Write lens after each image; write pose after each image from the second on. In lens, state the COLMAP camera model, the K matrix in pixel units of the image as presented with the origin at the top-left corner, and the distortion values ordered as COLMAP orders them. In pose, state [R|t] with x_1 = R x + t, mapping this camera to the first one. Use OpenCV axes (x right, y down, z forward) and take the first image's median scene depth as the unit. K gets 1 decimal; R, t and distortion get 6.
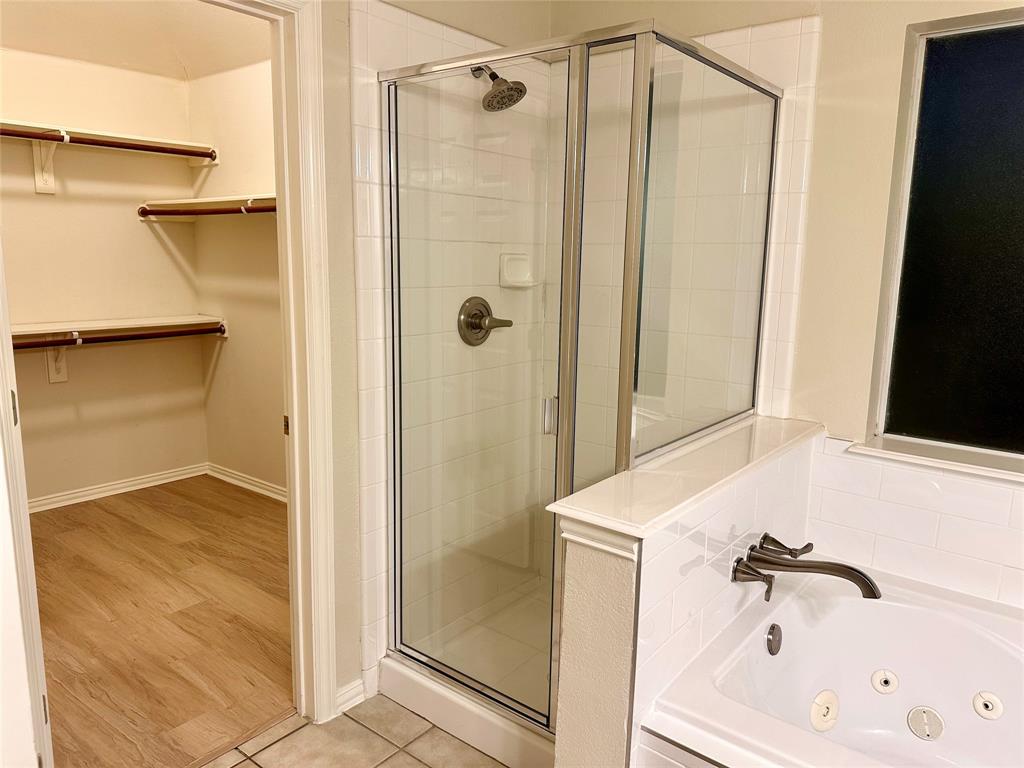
lens RADIAL K [[720.6, 0, 509.5], [0, 720.6, 378.2], [0, 0, 1]] dist [-0.003599, -0.004345]
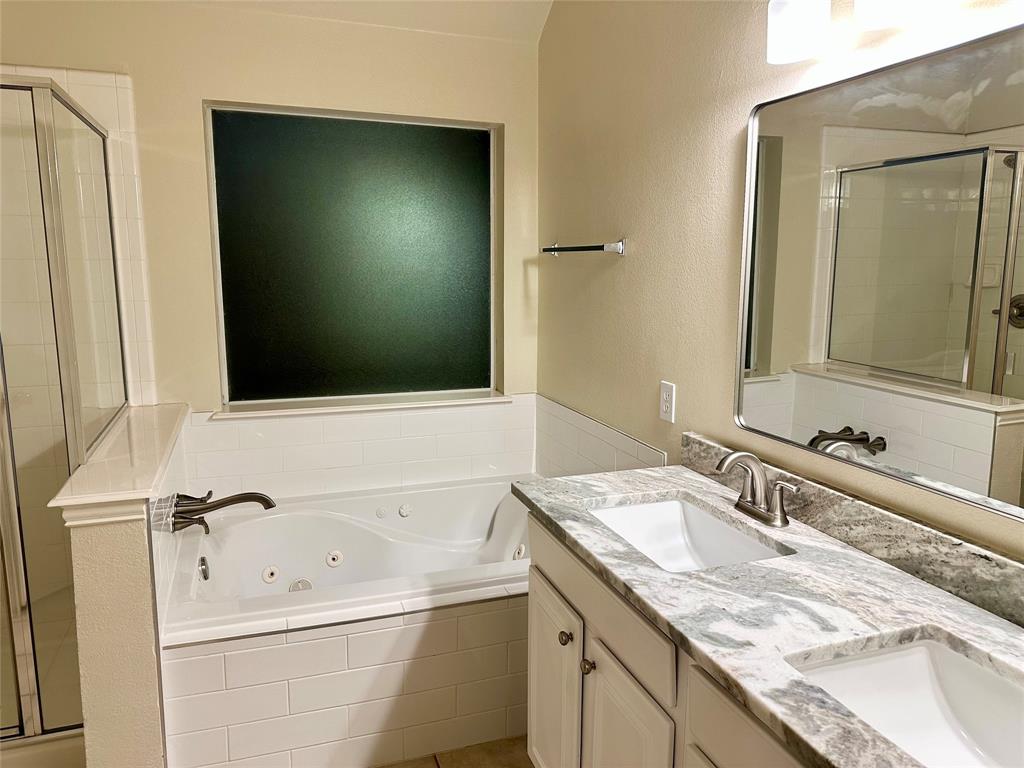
lens RADIAL K [[720.6, 0, 509.5], [0, 720.6, 378.2], [0, 0, 1]] dist [-0.003599, -0.004345]
pose [[0.518969, -0.151169, 0.841320, -0.356732], [0.147321, 0.985328, 0.086170, -0.004978], [-0.842002, 0.079225, 0.533625, -0.165510]]
